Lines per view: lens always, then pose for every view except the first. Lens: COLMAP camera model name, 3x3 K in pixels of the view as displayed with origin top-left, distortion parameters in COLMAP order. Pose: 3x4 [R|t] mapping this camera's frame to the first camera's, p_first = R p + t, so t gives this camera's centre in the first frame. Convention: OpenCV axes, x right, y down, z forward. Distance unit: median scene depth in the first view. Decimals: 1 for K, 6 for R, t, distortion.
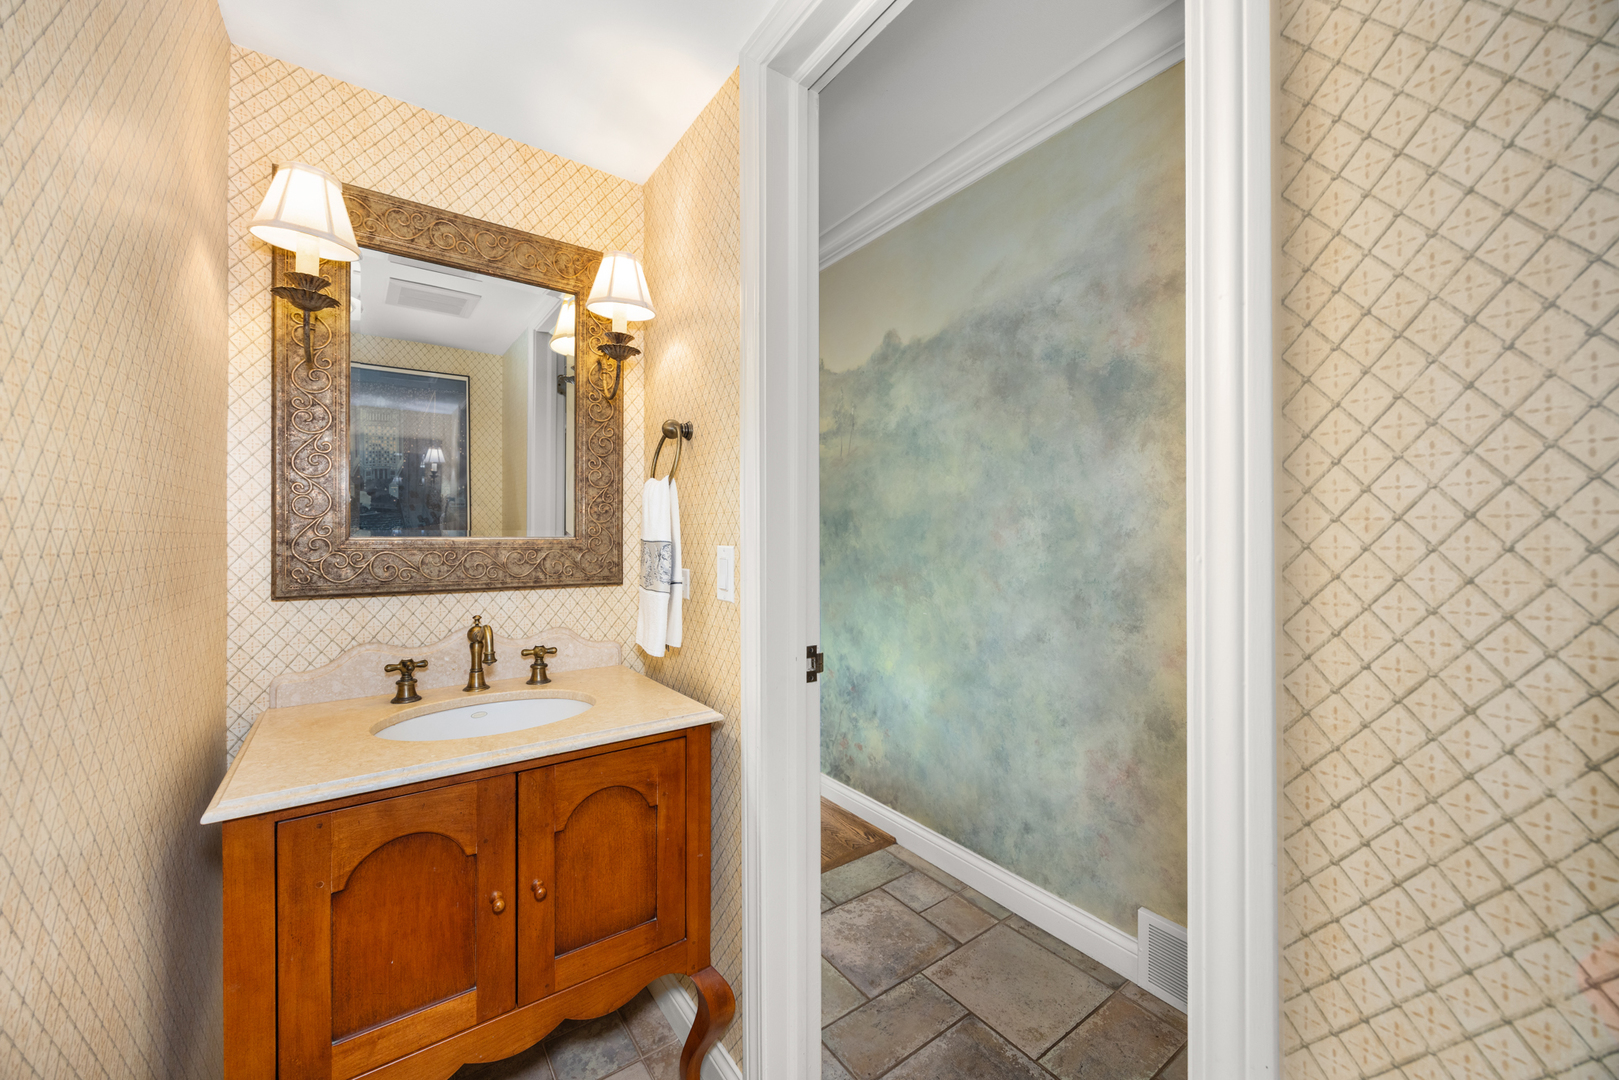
lens RADIAL K [[613.6, 0, 808.2], [0, 613.6, 536.4], [0, 0, 1]] dist [-0.004237, 0.000363]
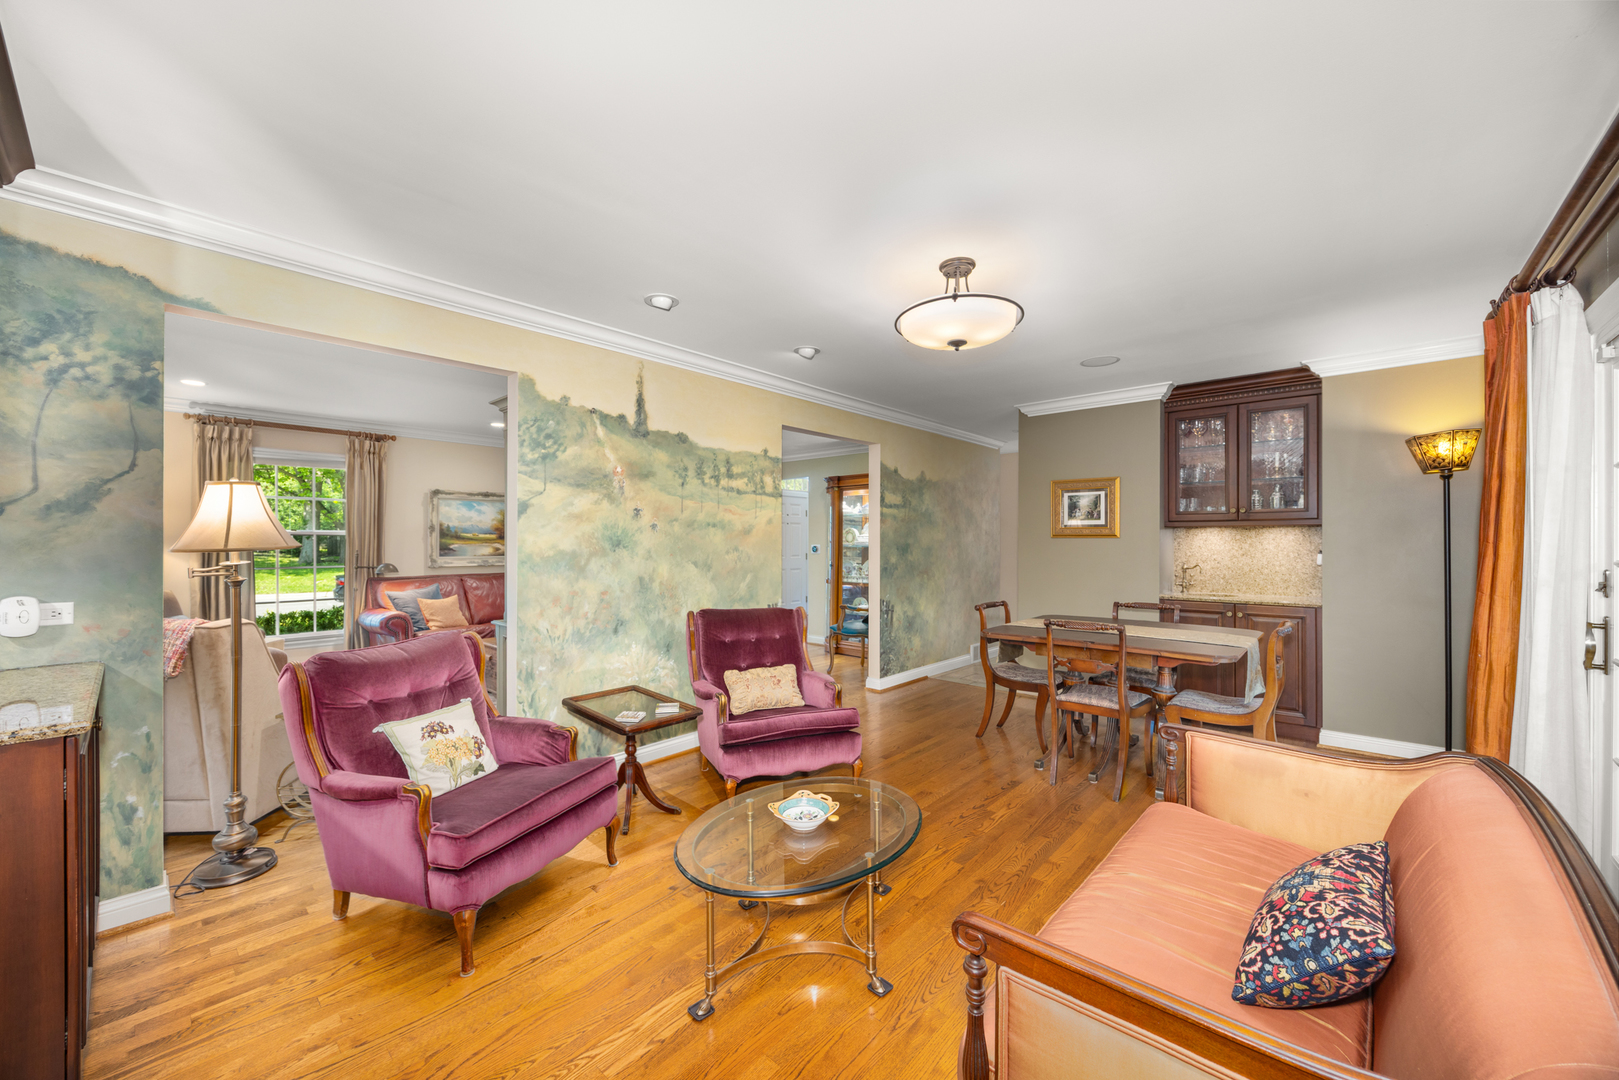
lens RADIAL K [[613.6, 0, 817.5], [0, 613.6, 542.5], [0, 0, 1]] dist [-0.004237, 0.000363]
pose [[-0.217085, -0.003814, 0.976145, -2.232147], [-0.003998, 0.999987, 0.003018, -0.058049], [-0.976144, -0.003248, -0.217098, 2.005763]]
